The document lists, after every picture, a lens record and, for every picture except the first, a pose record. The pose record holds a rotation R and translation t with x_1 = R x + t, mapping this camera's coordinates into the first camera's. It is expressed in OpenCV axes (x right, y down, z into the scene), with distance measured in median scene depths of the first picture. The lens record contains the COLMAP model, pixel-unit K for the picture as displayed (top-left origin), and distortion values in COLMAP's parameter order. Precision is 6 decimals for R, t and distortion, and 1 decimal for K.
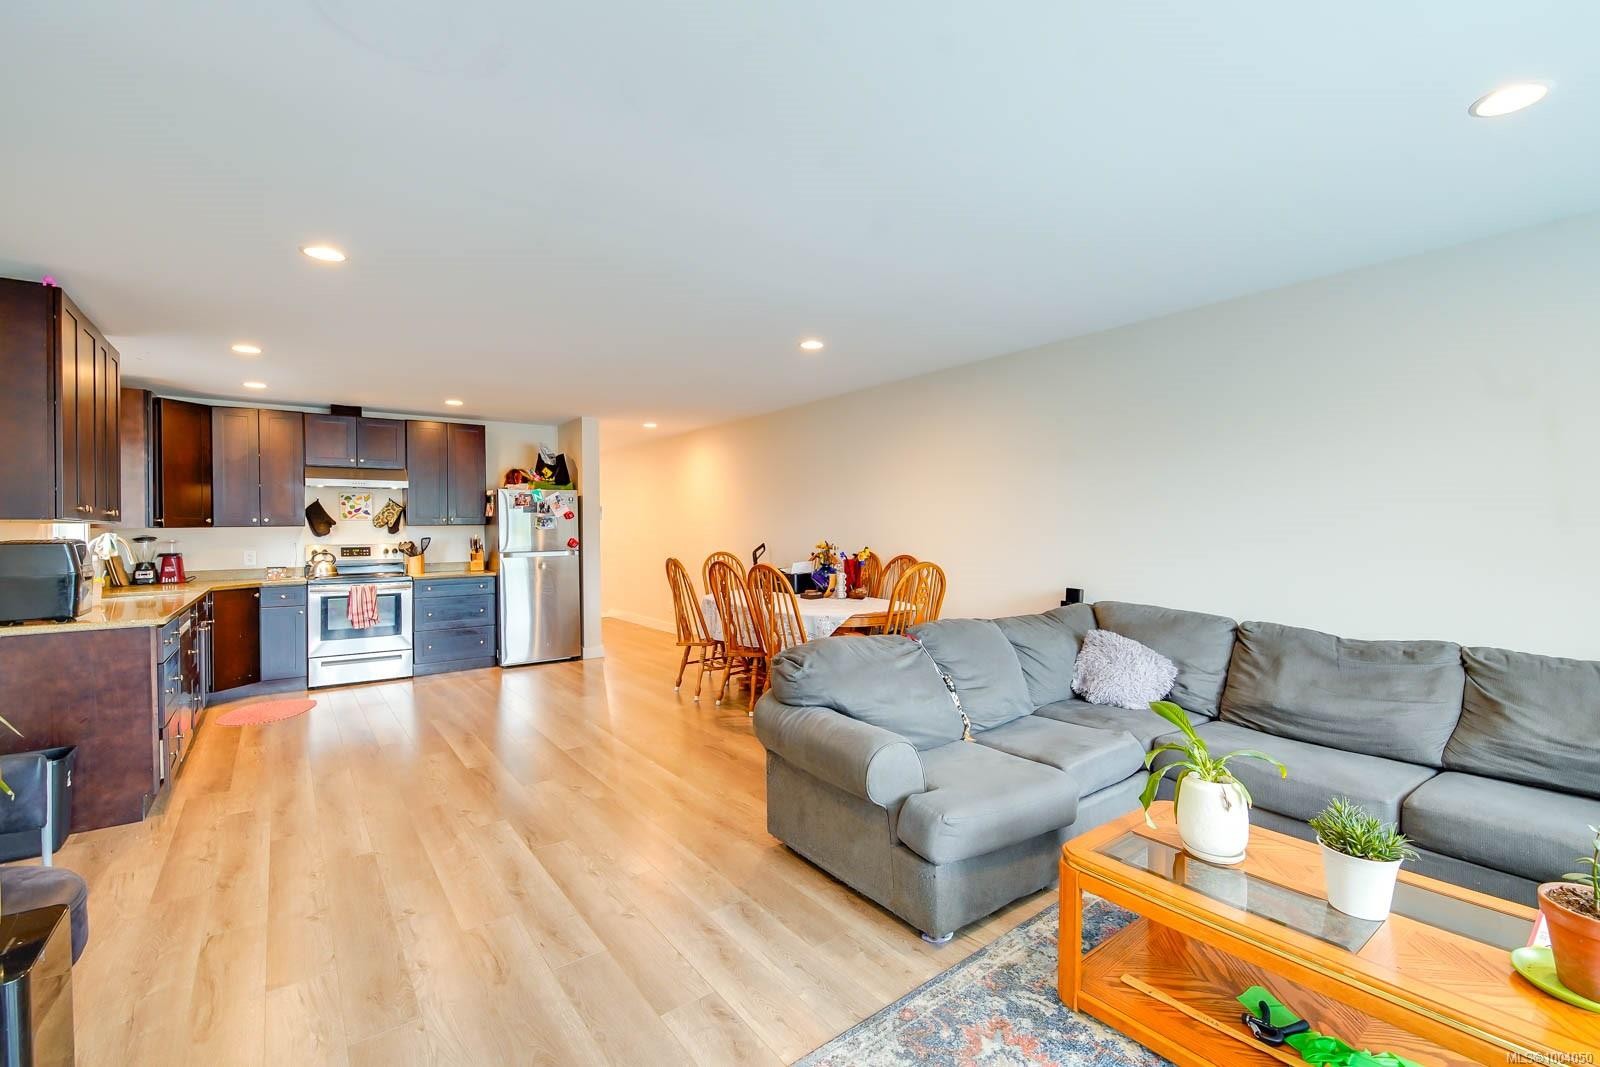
lens RADIAL K [[709.2, 0, 833.5], [0, 709.2, 534.7], [0, 0, 1]] dist [-0.002358, -0.005202]
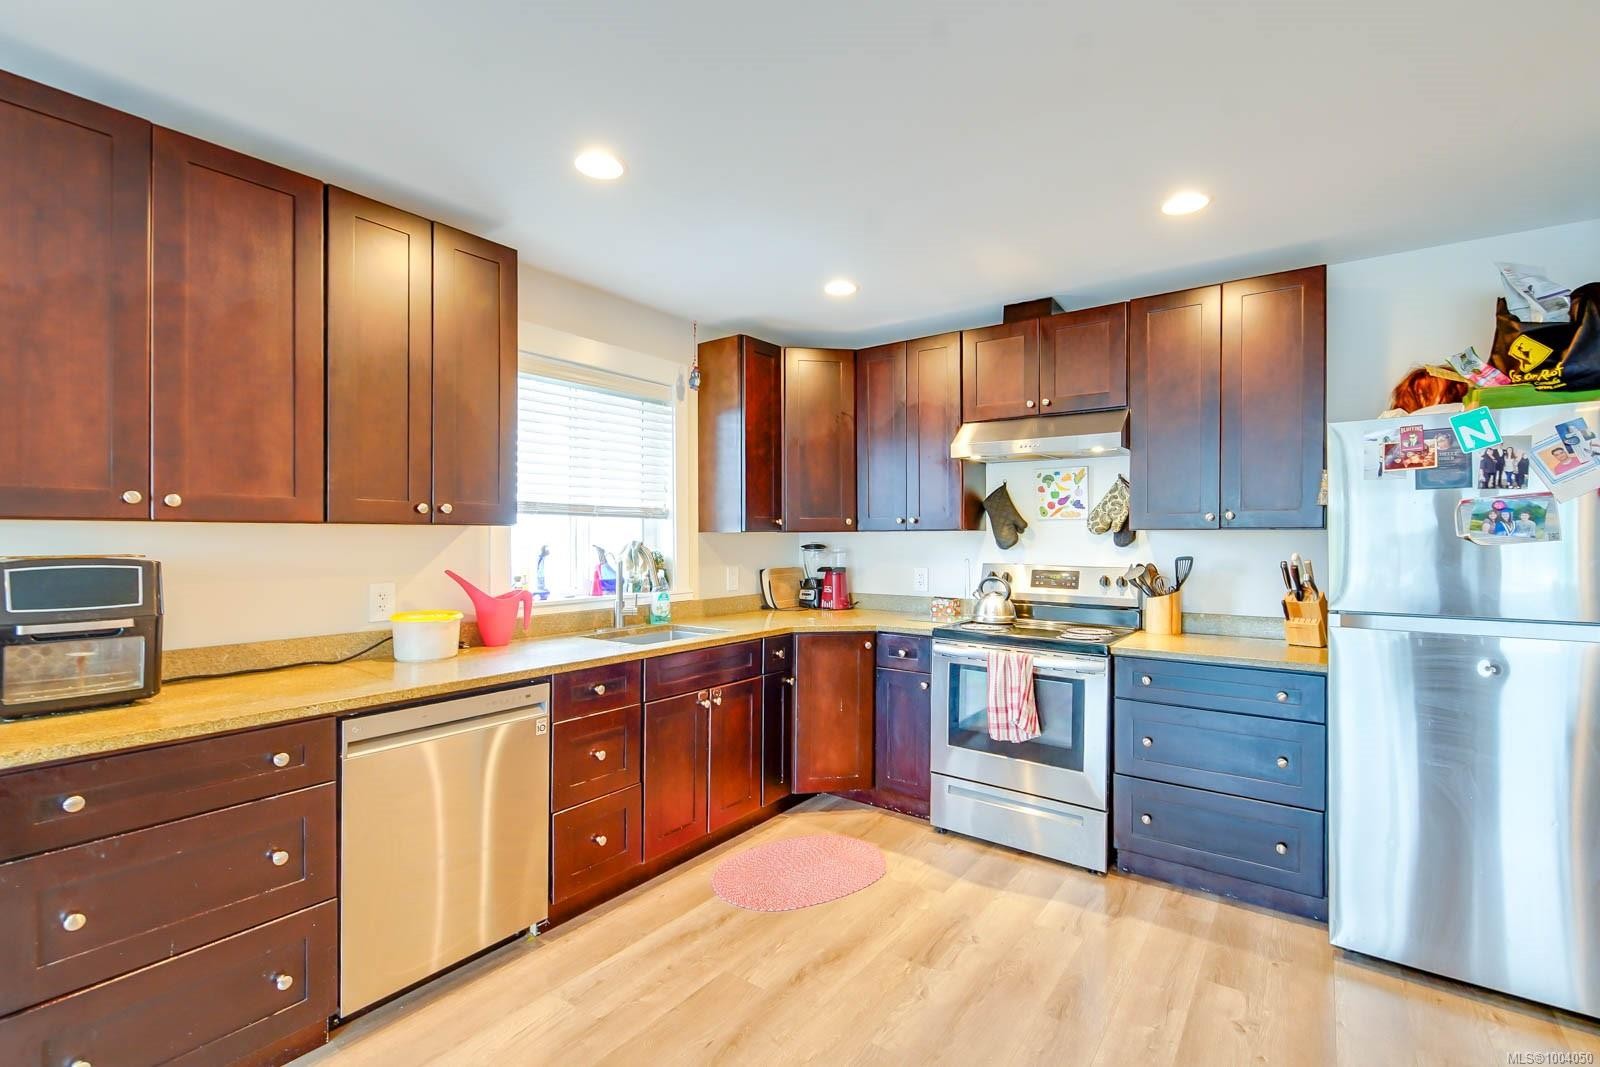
lens RADIAL K [[709.2, 0, 799.0], [0, 709.2, 536.4], [0, 0, 1]] dist [-0.002358, -0.005202]
pose [[0.272346, 0.012388, -0.962120, -0.220148], [-0.012482, 0.999878, 0.009340, -0.010328], [0.962118, 0.009466, 0.272468, 0.678500]]
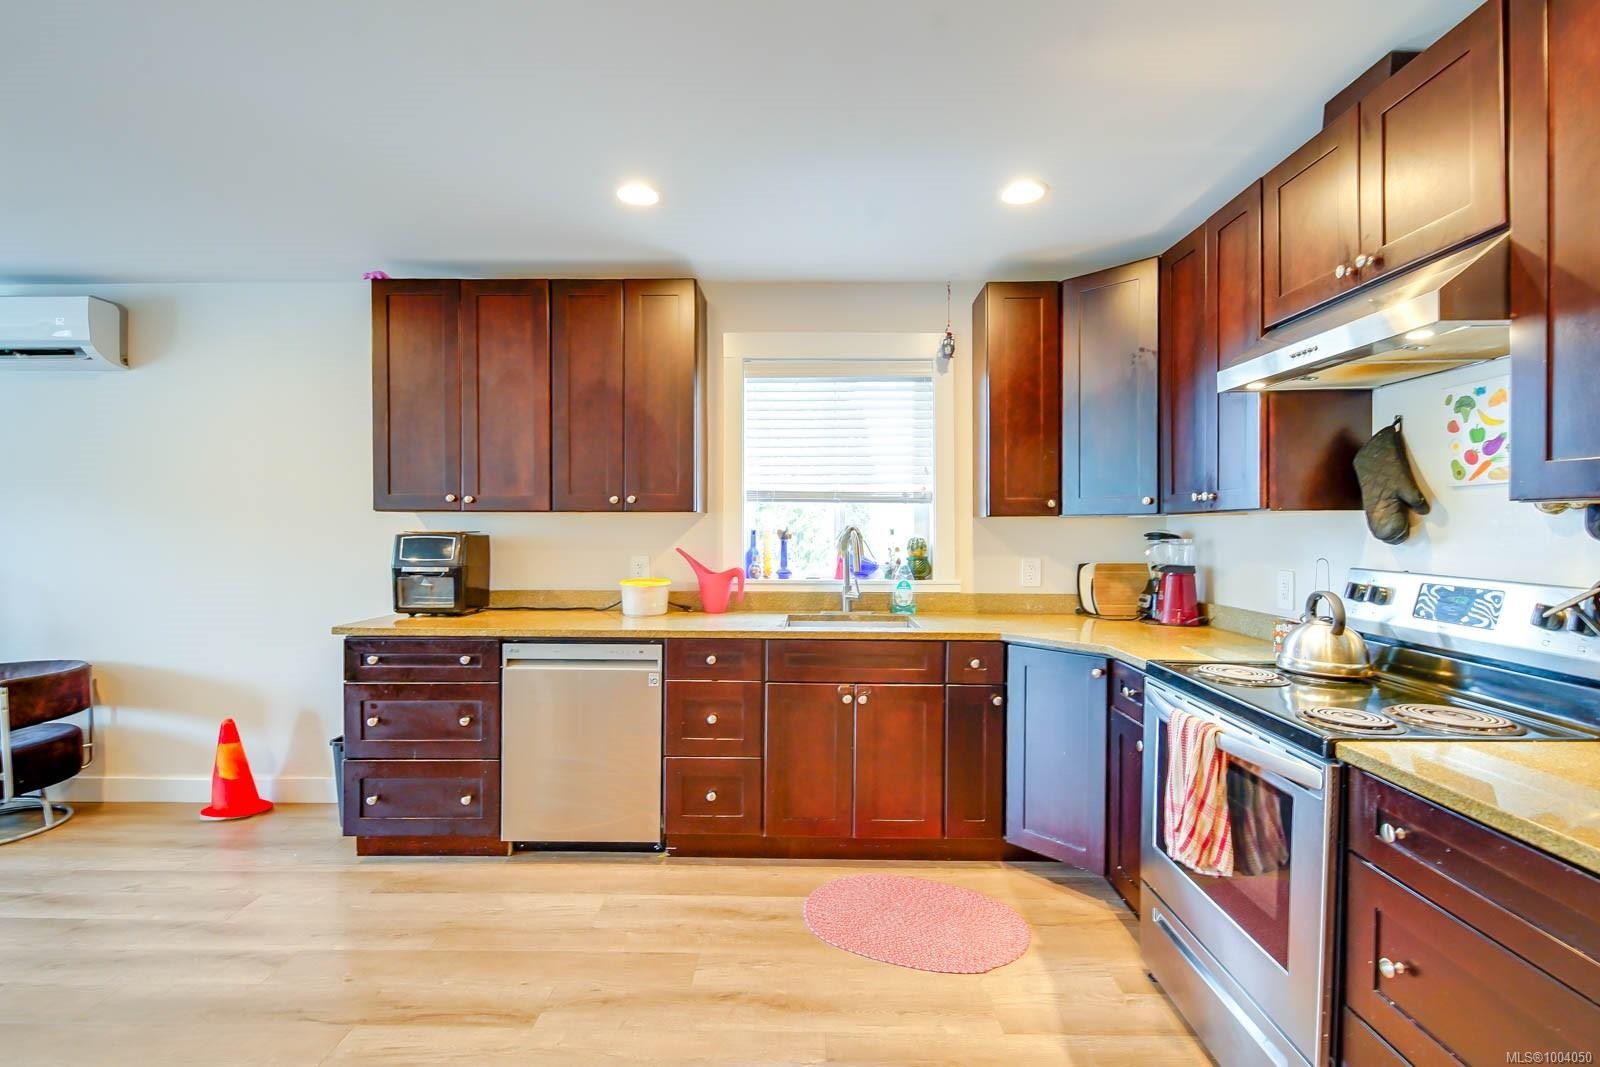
lens RADIAL K [[709.2, 0, 799.8], [0, 709.2, 534.6], [0, 0, 1]] dist [-0.002358, -0.005202]
pose [[-0.625249, 0.021926, -0.780117, -0.322069], [-0.001223, 0.999576, 0.029075, -0.009460], [0.780425, 0.019133, -0.624957, 0.982754]]
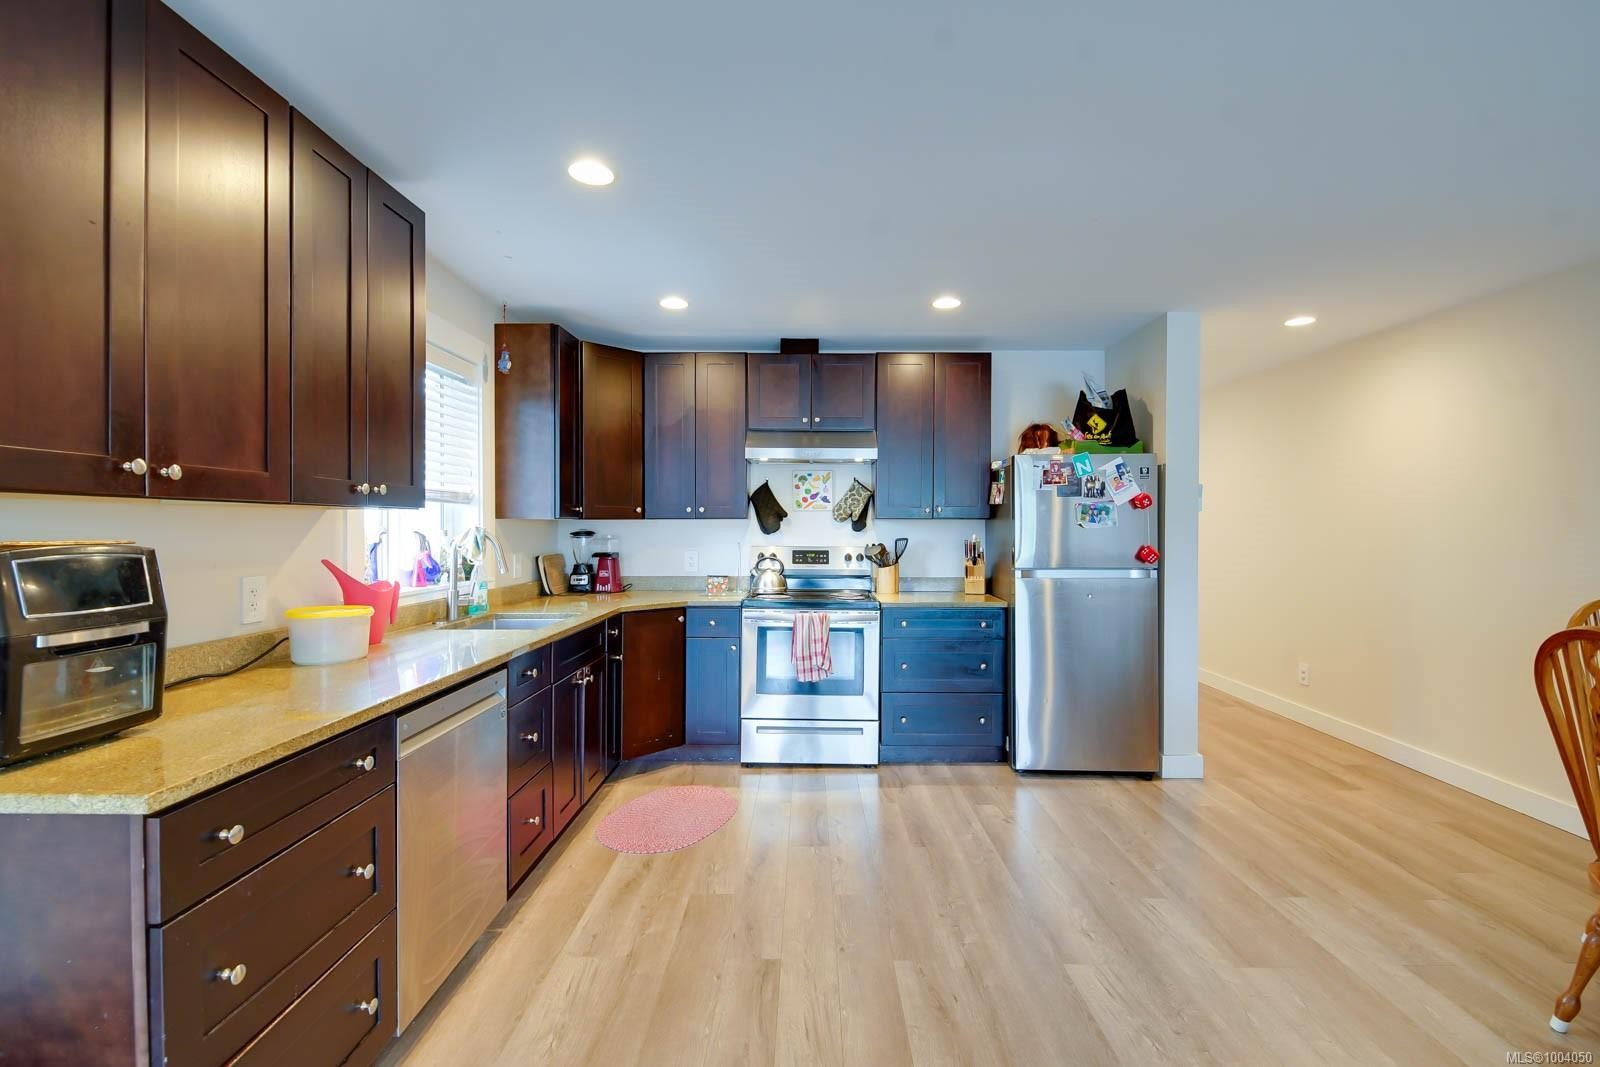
lens RADIAL K [[709.2, 0, 805.1], [0, 709.2, 531.0], [0, 0, 1]] dist [-0.002358, -0.005202]
pose [[0.785114, 0.017137, -0.619114, -0.261139], [-0.016678, 0.999840, 0.006525, -0.005189], [0.619126, 0.005202, 0.785274, 0.467337]]
